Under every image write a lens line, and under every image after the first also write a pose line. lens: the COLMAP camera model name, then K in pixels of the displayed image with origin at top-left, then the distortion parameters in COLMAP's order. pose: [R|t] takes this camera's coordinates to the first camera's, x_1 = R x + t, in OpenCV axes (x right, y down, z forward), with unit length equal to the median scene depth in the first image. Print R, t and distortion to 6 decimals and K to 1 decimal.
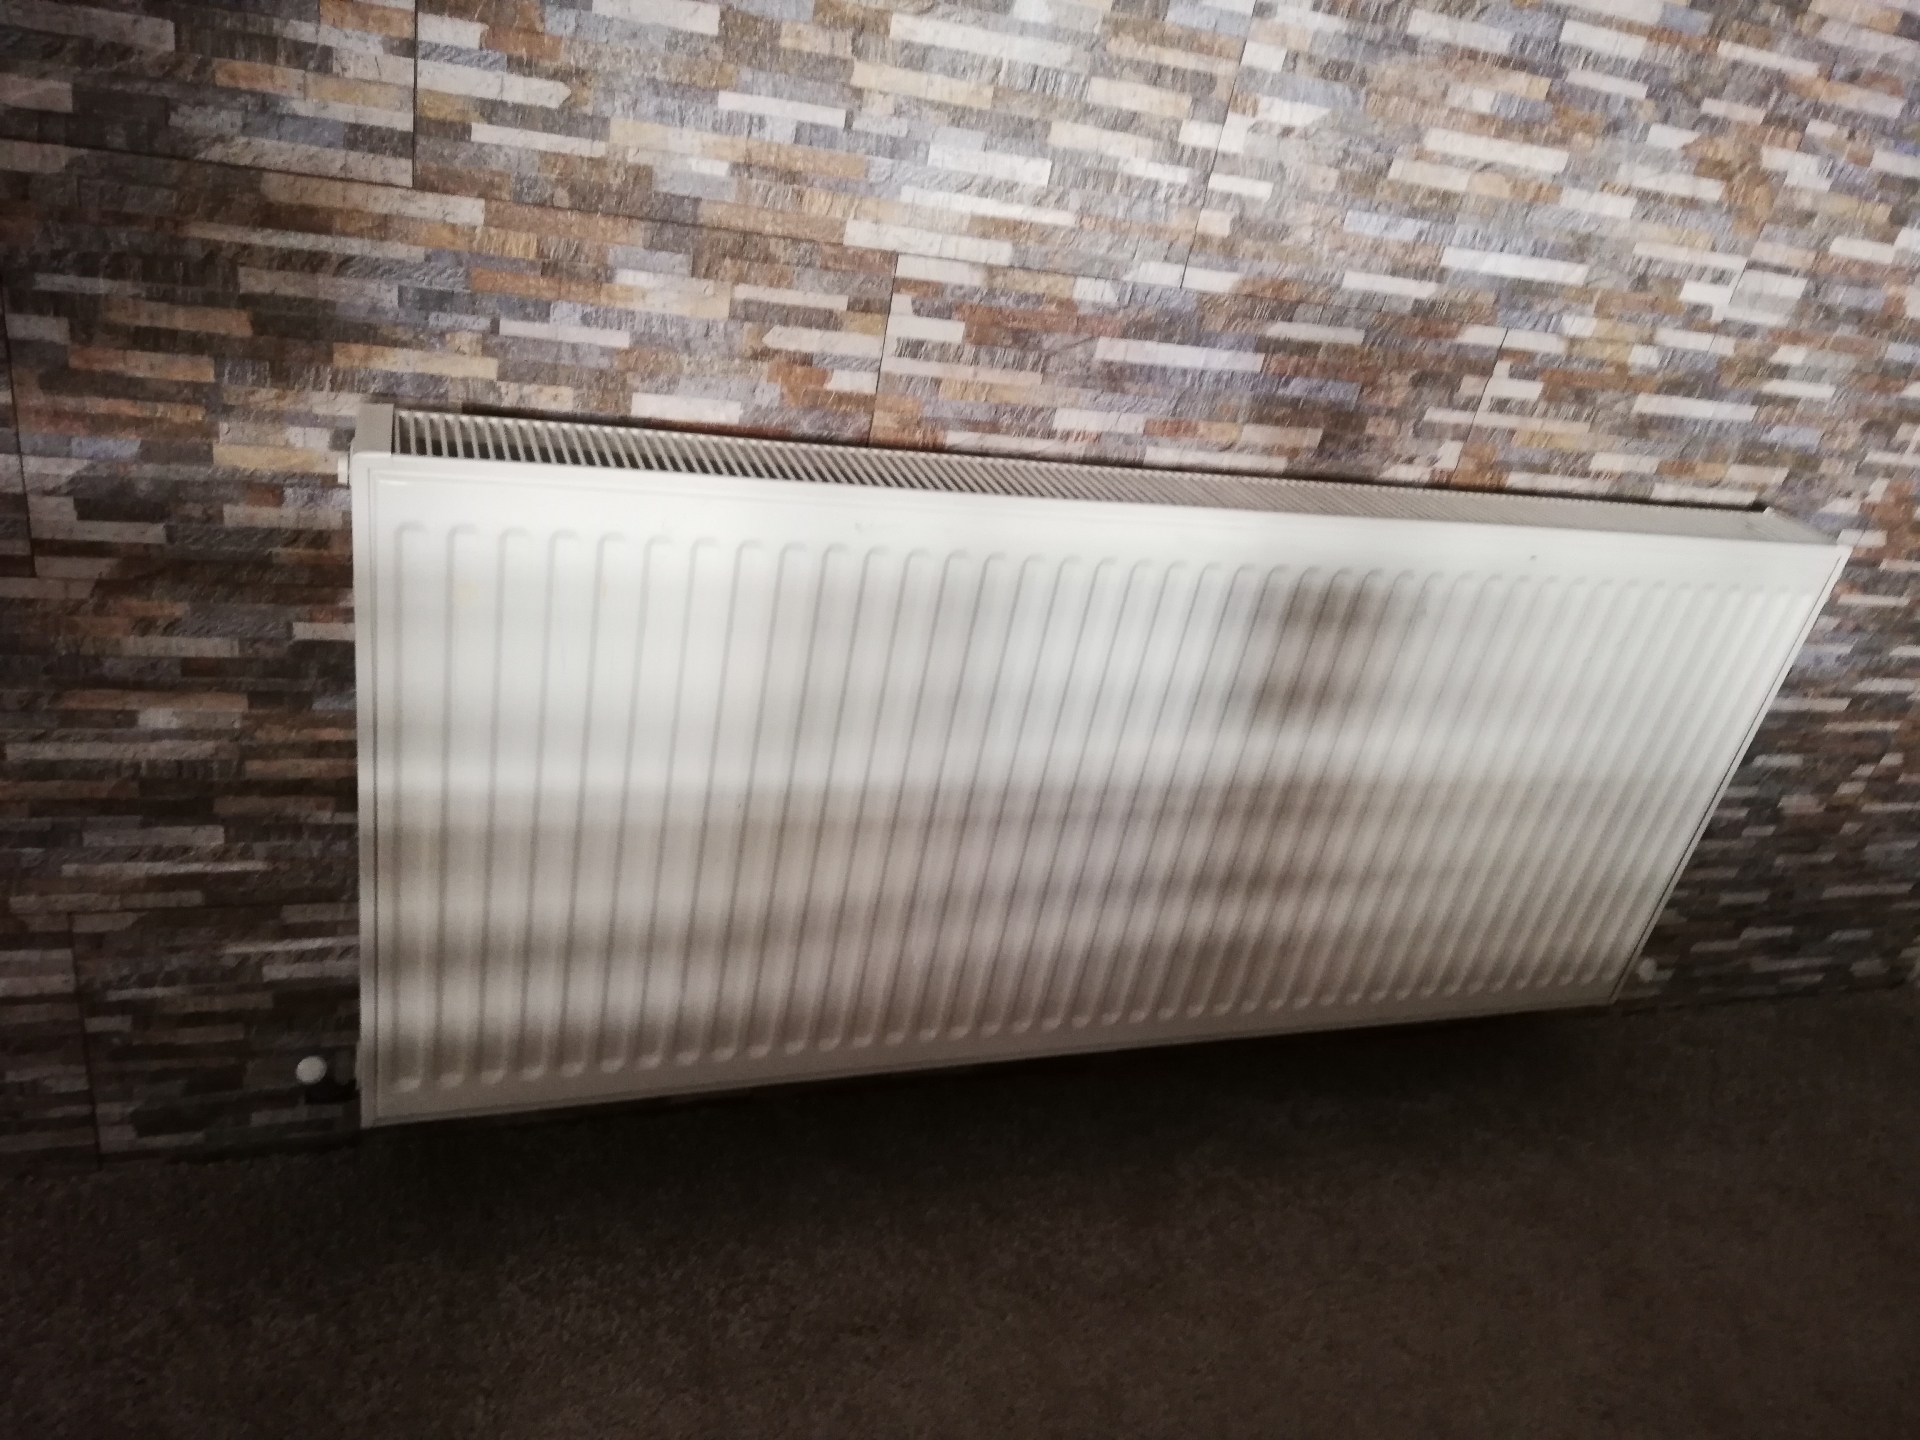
lens RADIAL K [[1450.0, 0, 960.0], [0, 1450.0, 720.0], [0, 0, 1]] dist [0.047192, -0.060806]
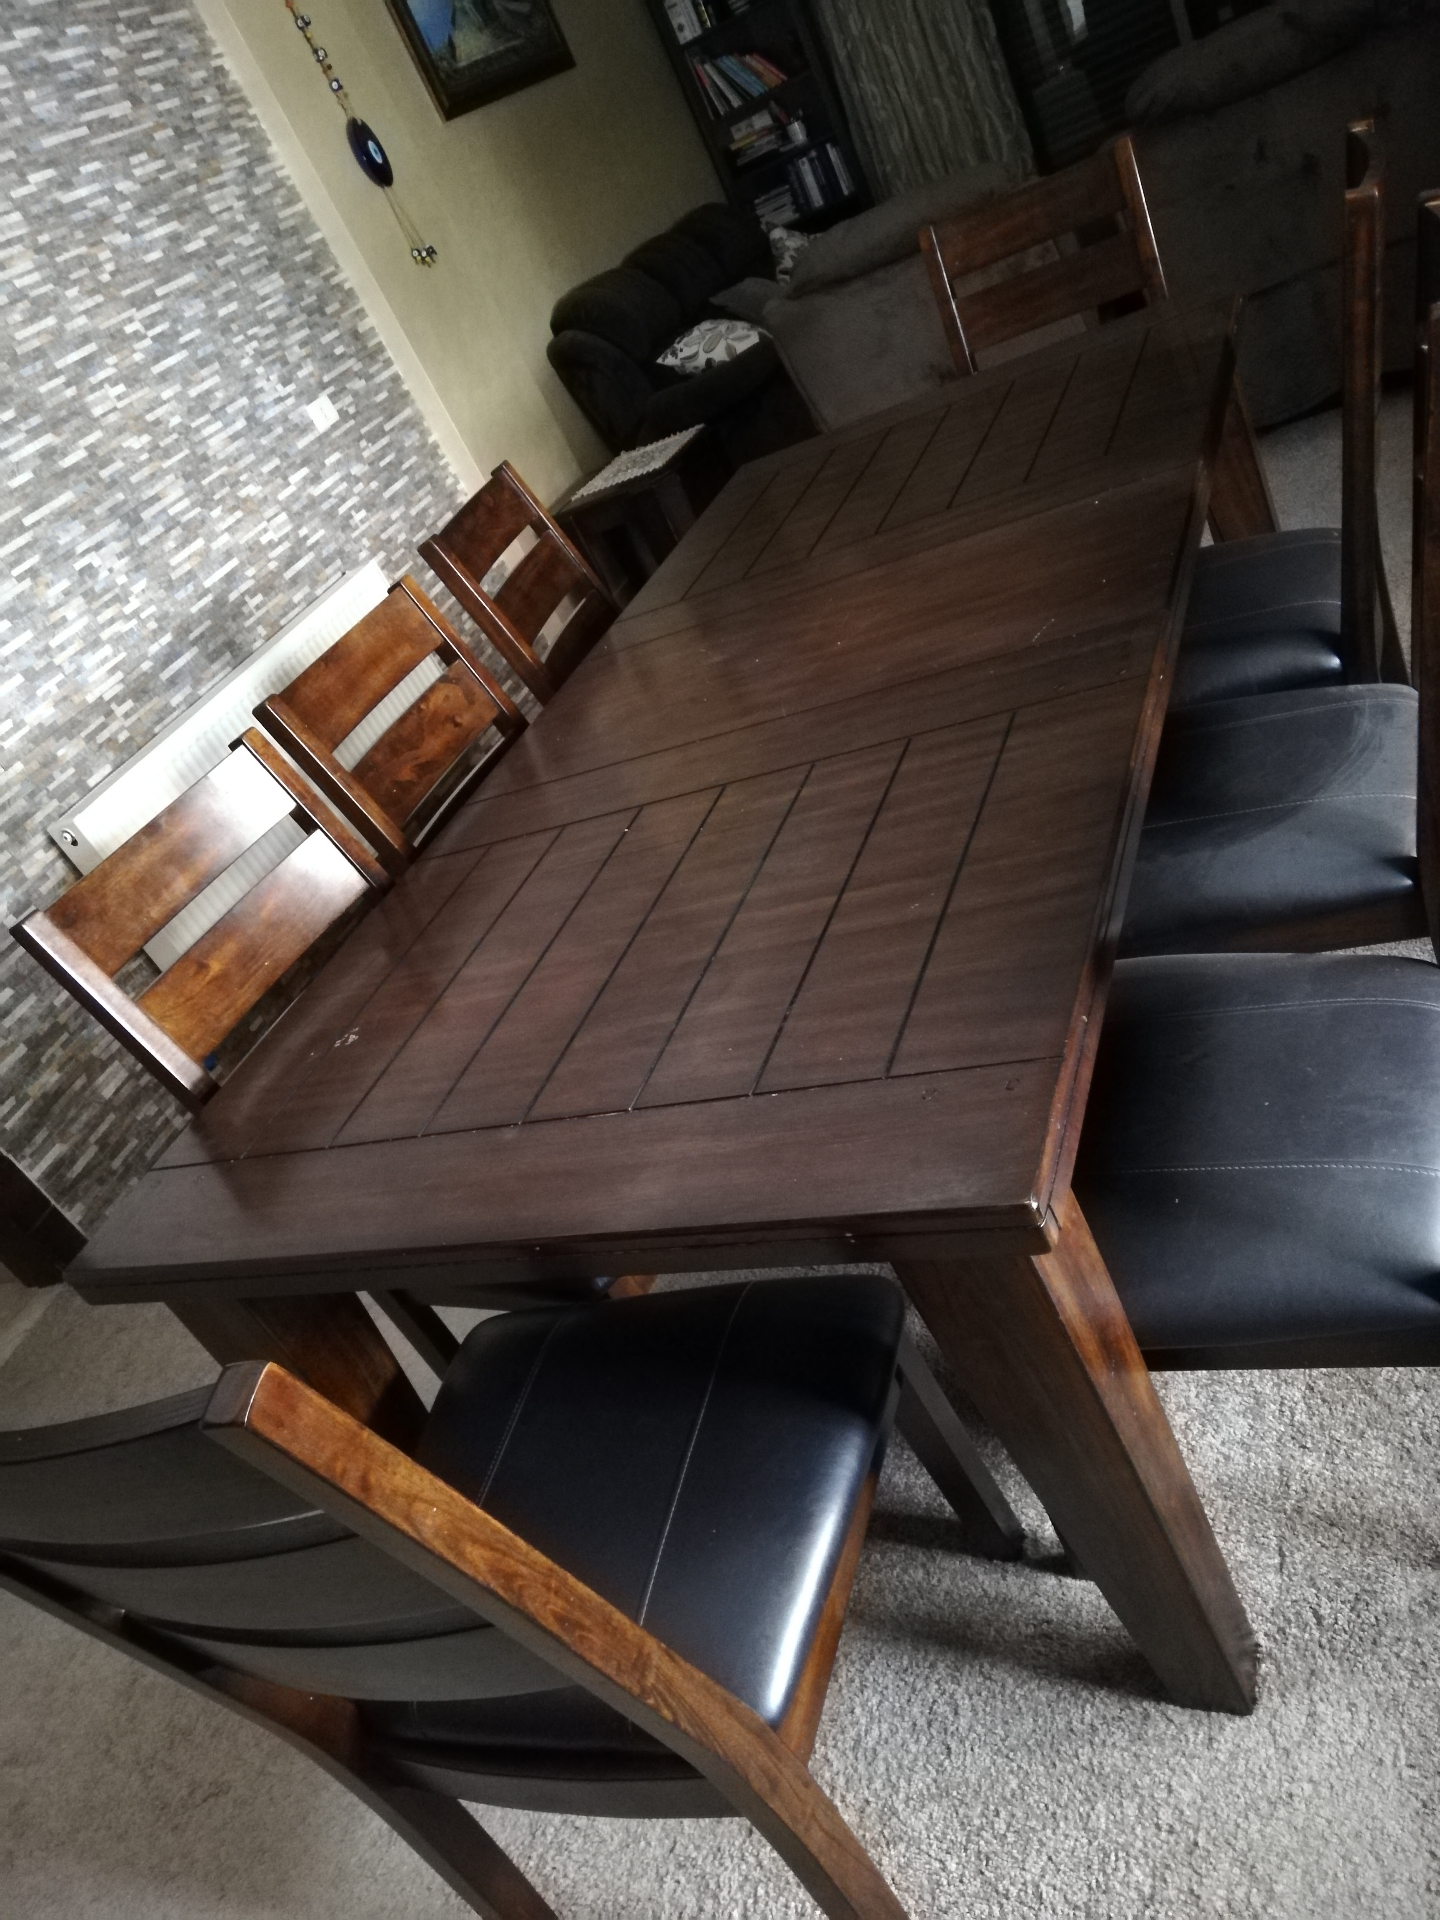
lens RADIAL K [[1450.0, 0, 720.0], [0, 1450.0, 960.0], [0, 0, 1]] dist [0.047192, -0.060806]
pose [[0.474464, -0.773671, 0.419902, -1.025237], [0.804074, 0.575044, 0.150965, 0.525768], [-0.358259, 0.266005, 0.894926, -1.866183]]
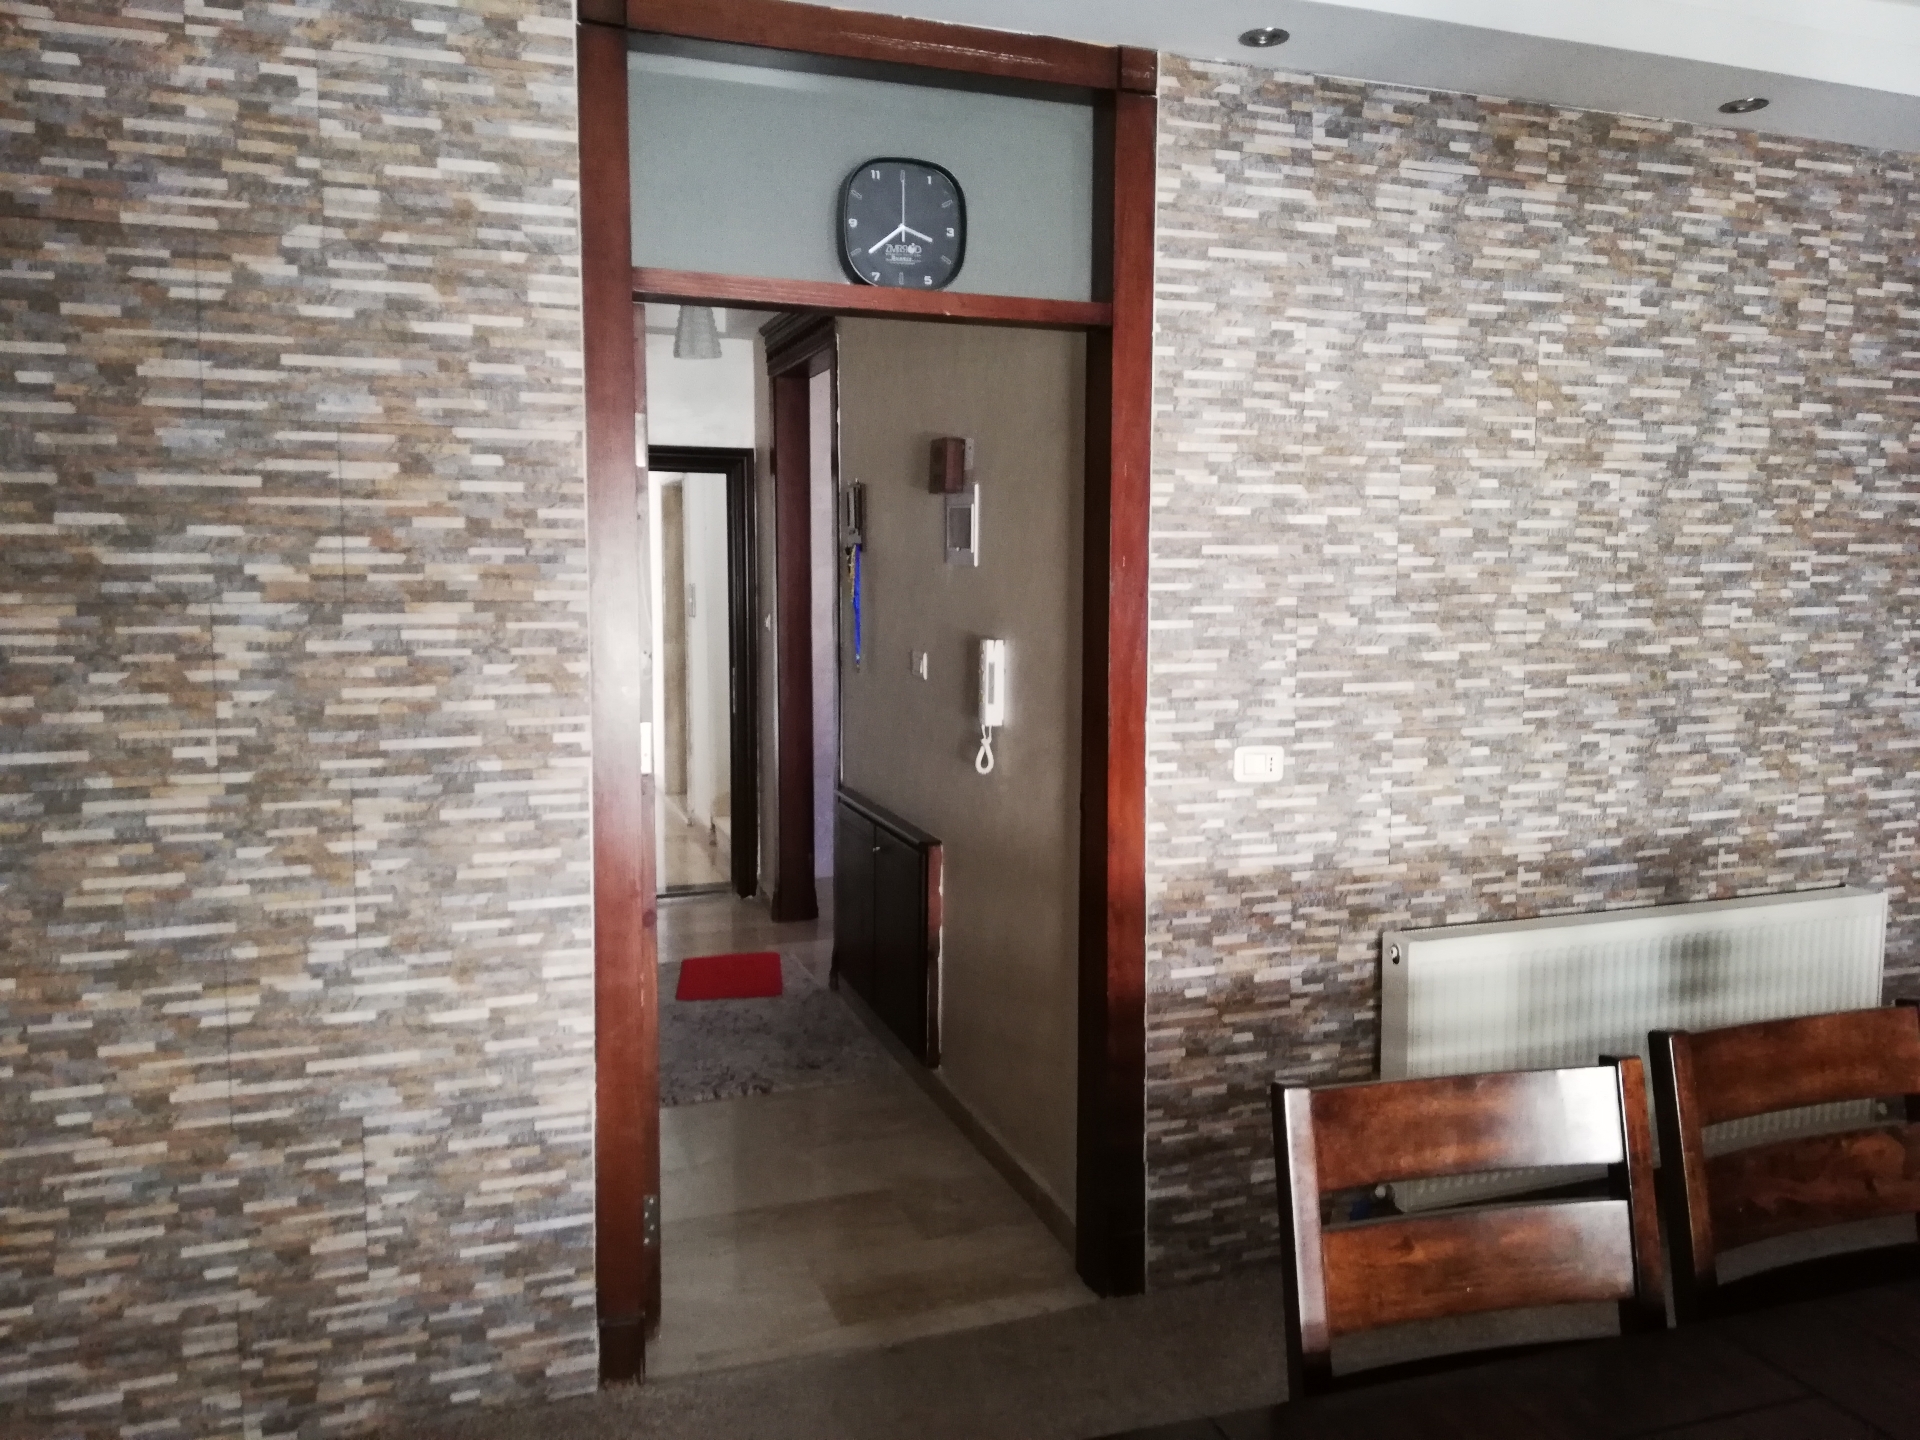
lens RADIAL K [[1450.0, 0, 960.0], [0, 1450.0, 720.0], [0, 0, 1]] dist [0.047192, -0.060806]
pose [[0.980428, -0.195914, -0.019464, -0.928812], [0.173394, 0.906074, -0.385959, 0.341980], [0.093250, 0.375030, 0.922310, -1.742369]]
